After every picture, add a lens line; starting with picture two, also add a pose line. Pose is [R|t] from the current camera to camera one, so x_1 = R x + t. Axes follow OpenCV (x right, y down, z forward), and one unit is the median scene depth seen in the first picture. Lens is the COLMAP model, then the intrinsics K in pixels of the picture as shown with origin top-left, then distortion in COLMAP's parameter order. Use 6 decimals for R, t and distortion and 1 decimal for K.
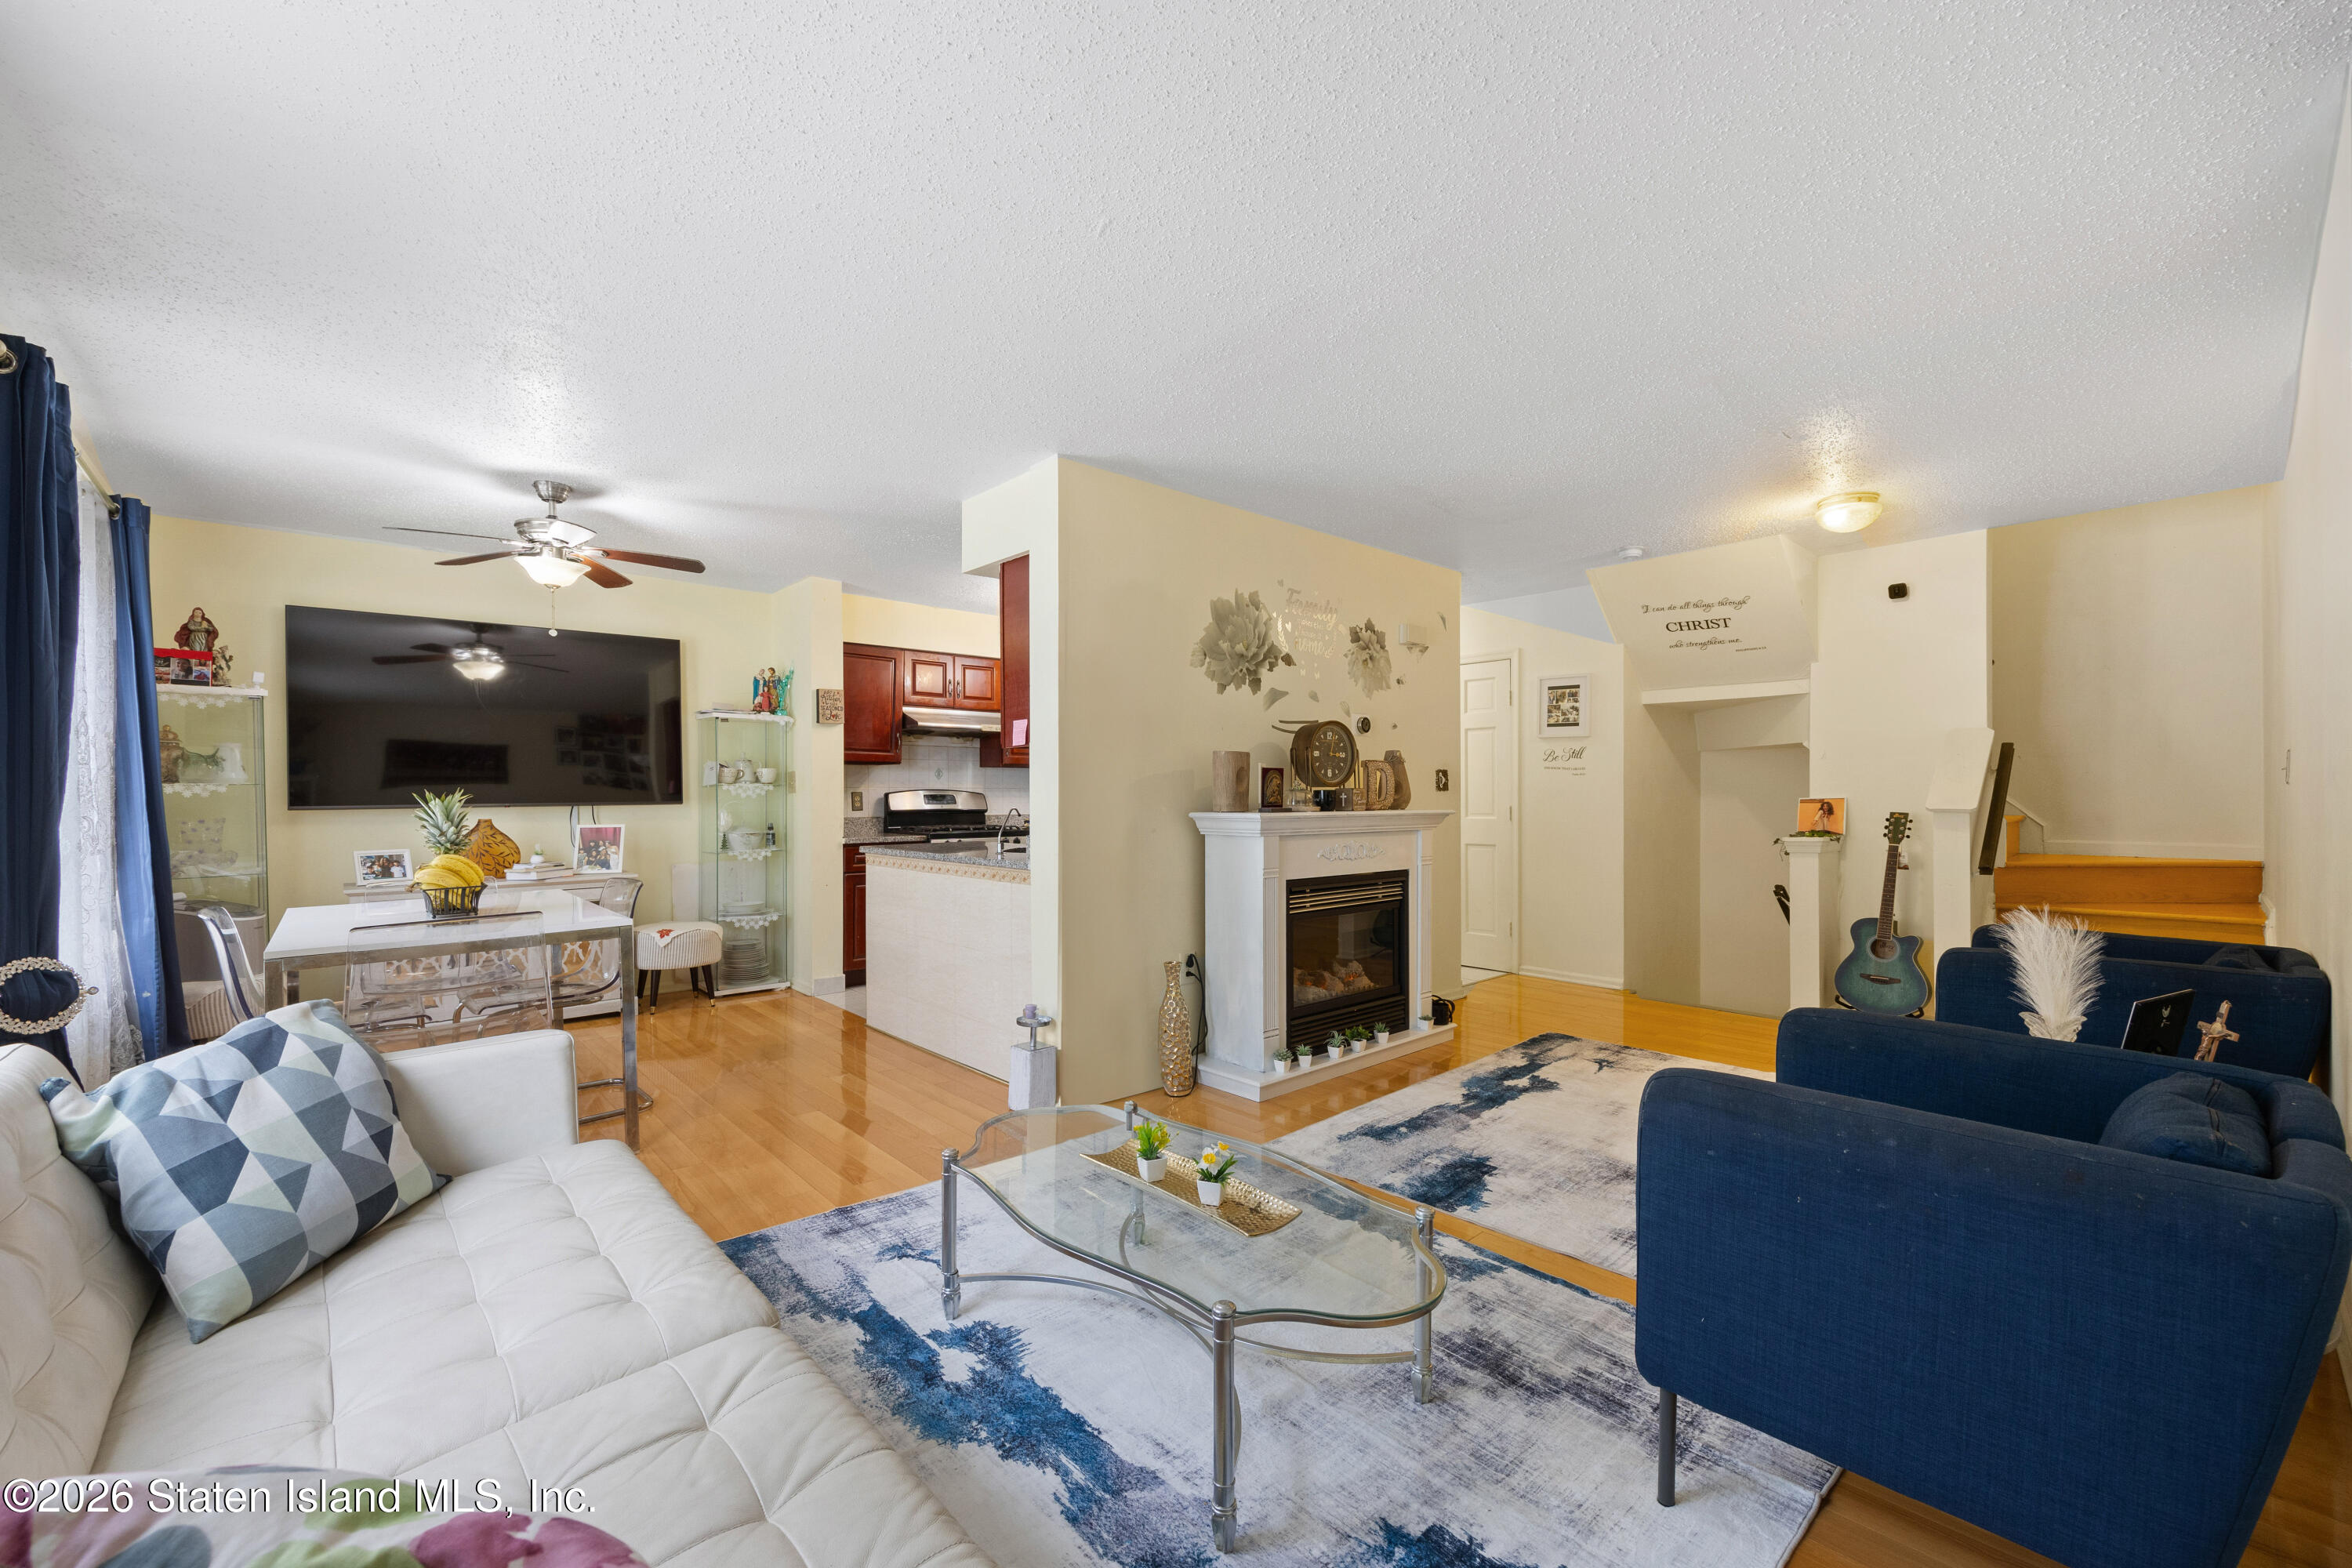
lens RADIAL K [[953.5, 0, 1168.5], [0, 953.5, 789.5], [0, 0, 1]] dist [-0.000207, -0.000144]
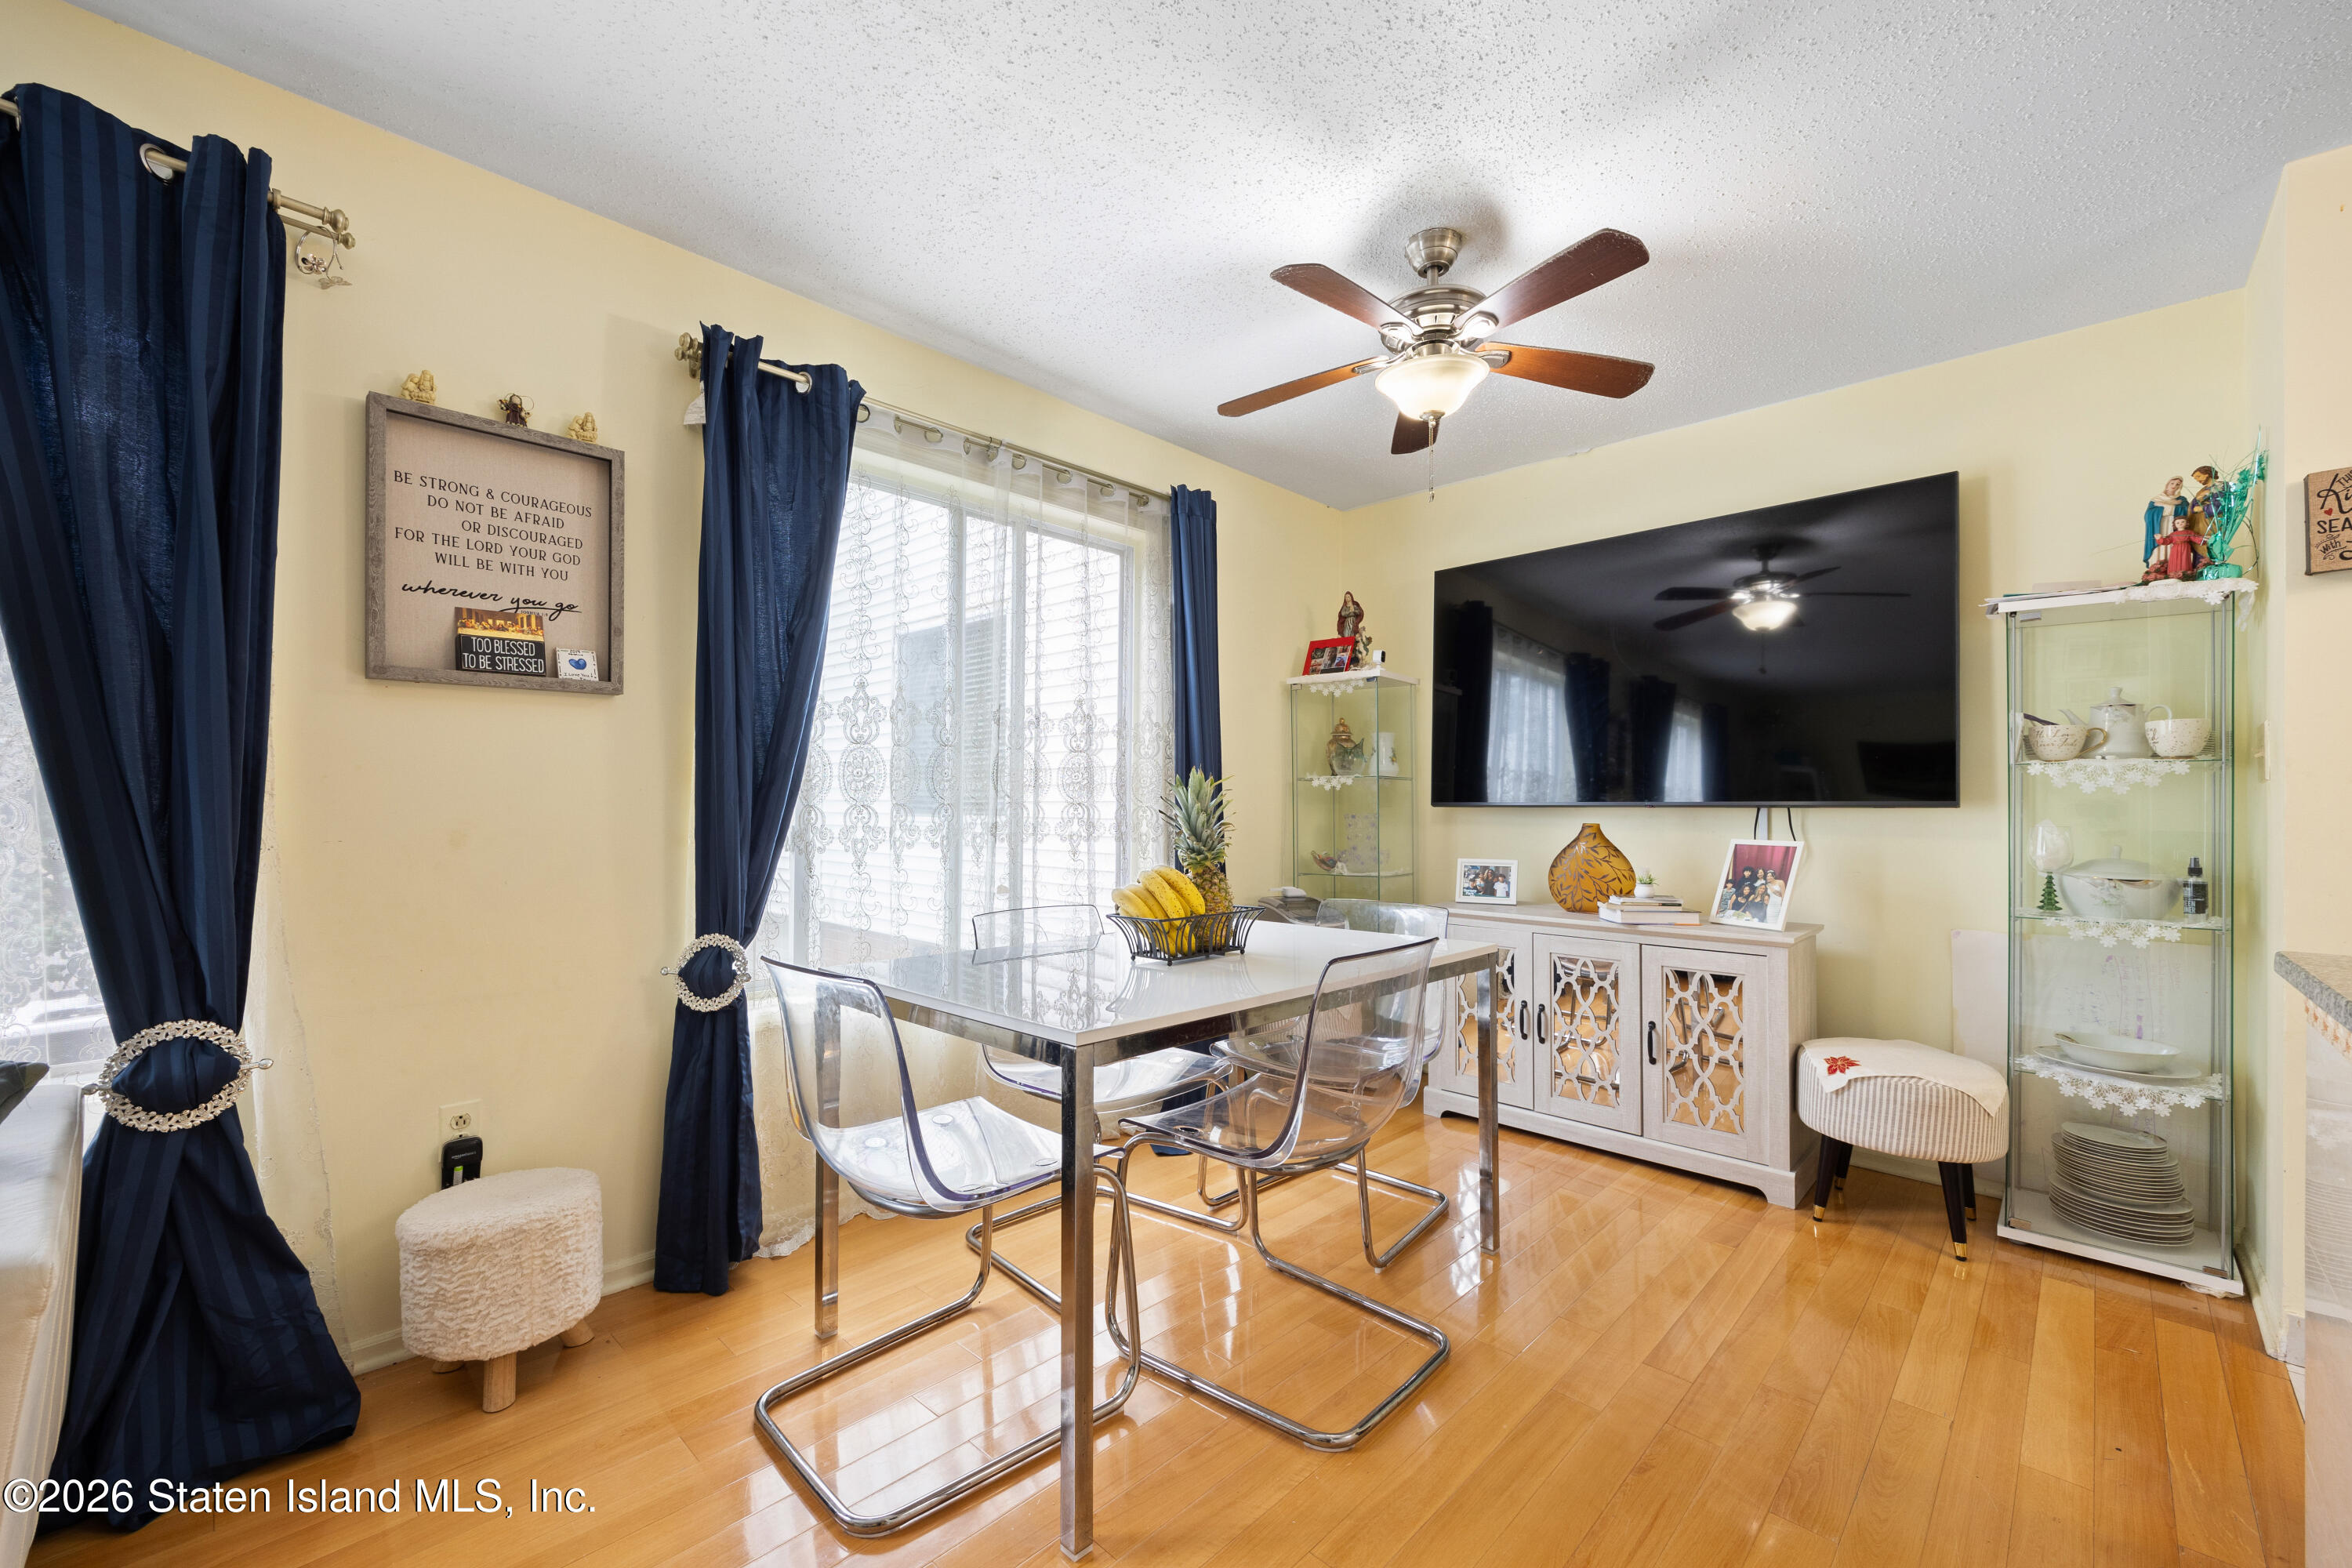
lens RADIAL K [[953.5, 0, 1173.7], [0, 953.5, 802.7], [0, 0, 1]] dist [-0.000207, -0.000144]
pose [[0.073217, 0.007528, -0.997288, -0.072519], [-0.003086, 0.999968, 0.007322, 0.013492], [0.997311, 0.002542, 0.073238, 0.715310]]
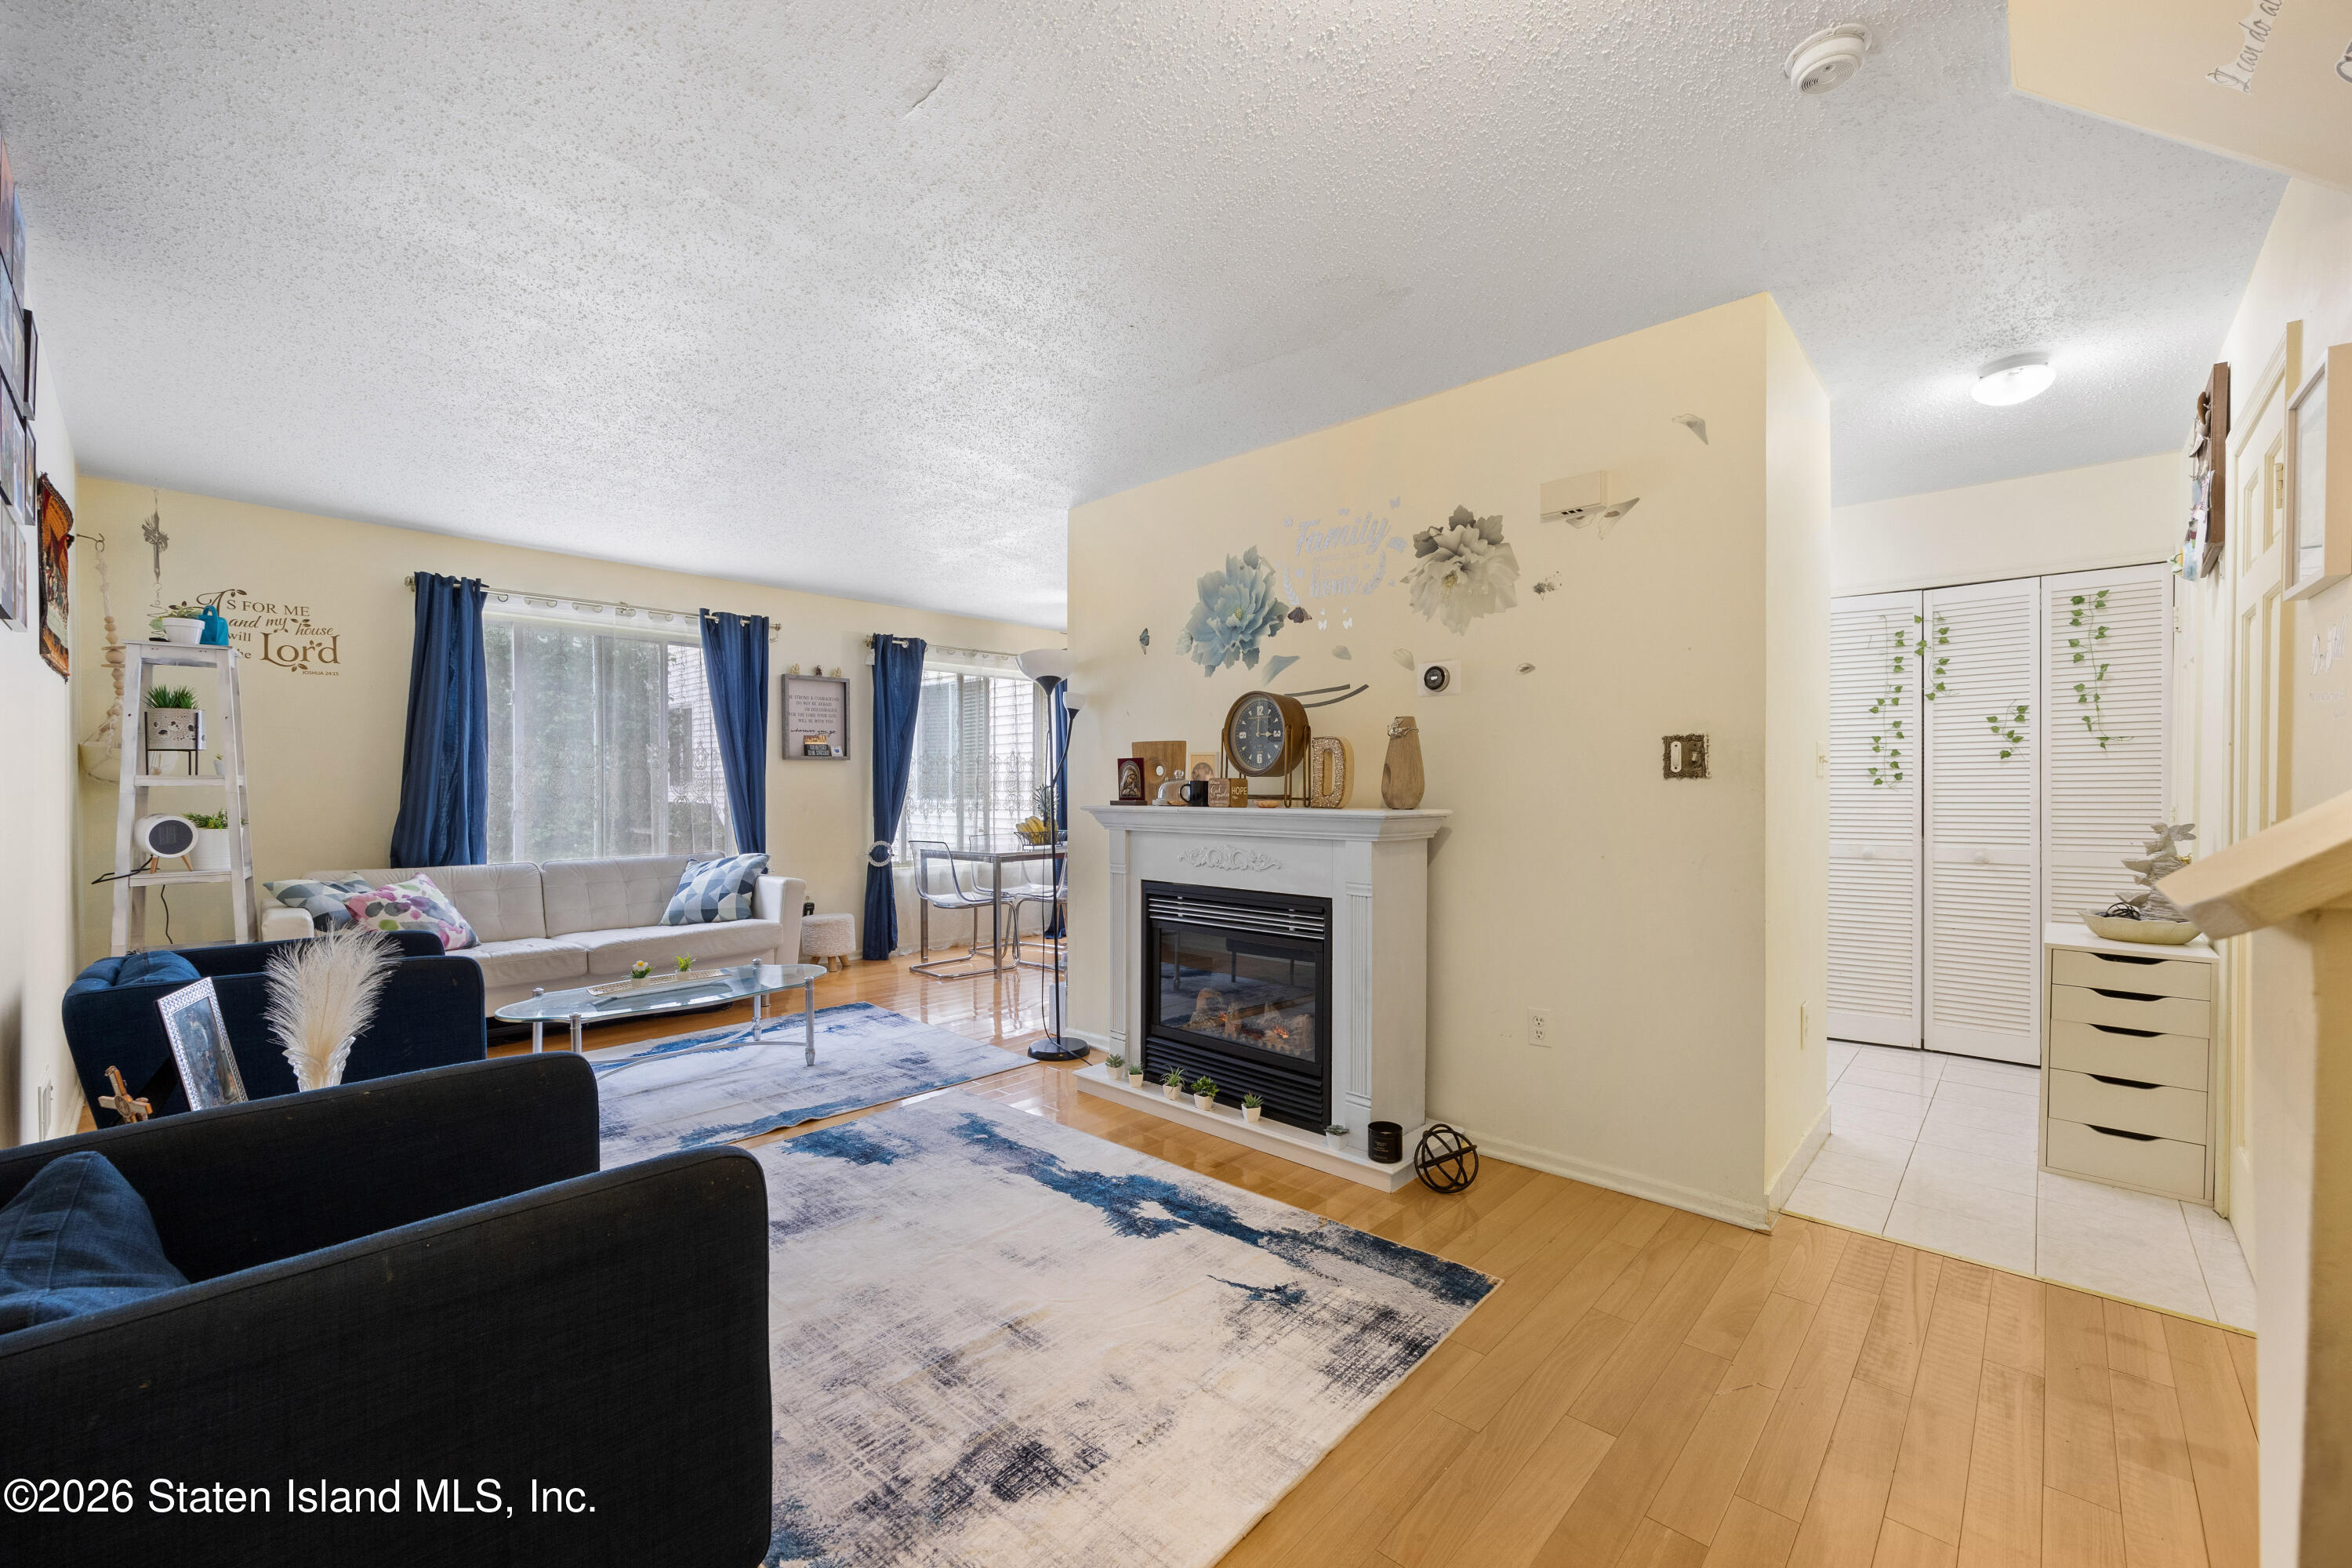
lens RADIAL K [[953.5, 0, 1166.8], [0, 953.5, 781.5], [0, 0, 1]] dist [-0.000207, -0.000144]
pose [[0.066845, -0.003793, -0.997756, 0.927183], [0.008298, 0.999960, -0.003245, 0.003509], [0.997729, -0.008063, 0.066874, 0.857199]]
